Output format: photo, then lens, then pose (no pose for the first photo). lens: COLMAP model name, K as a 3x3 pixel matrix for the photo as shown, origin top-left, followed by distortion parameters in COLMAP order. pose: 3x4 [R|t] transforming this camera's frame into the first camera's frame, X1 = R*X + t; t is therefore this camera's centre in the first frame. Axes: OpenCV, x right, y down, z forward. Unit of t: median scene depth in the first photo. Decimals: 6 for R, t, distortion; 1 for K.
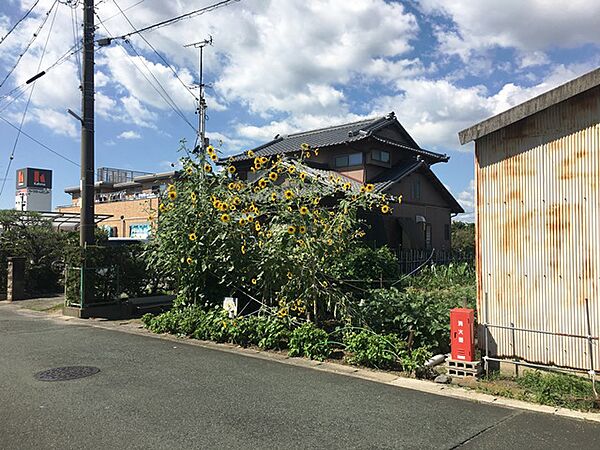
lens RADIAL K [[501.1, 0, 300.0], [0, 501.1, 225.0], [0, 0, 1]] dist [0.143329, -0.141581]
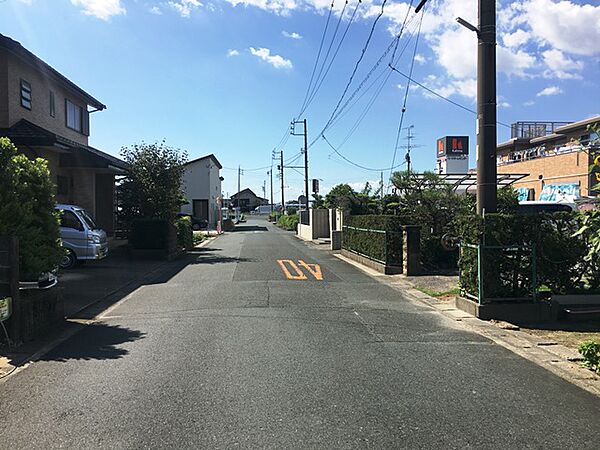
lens RADIAL K [[501.1, 0, 300.0], [0, 501.1, 225.0], [0, 0, 1]] dist [0.143329, -0.141581]
pose [[0.715651, 0.019790, -0.698178, -0.086108], [0.029424, 0.997857, 0.058445, 0.006057], [0.697838, -0.062369, 0.713535, 0.246365]]
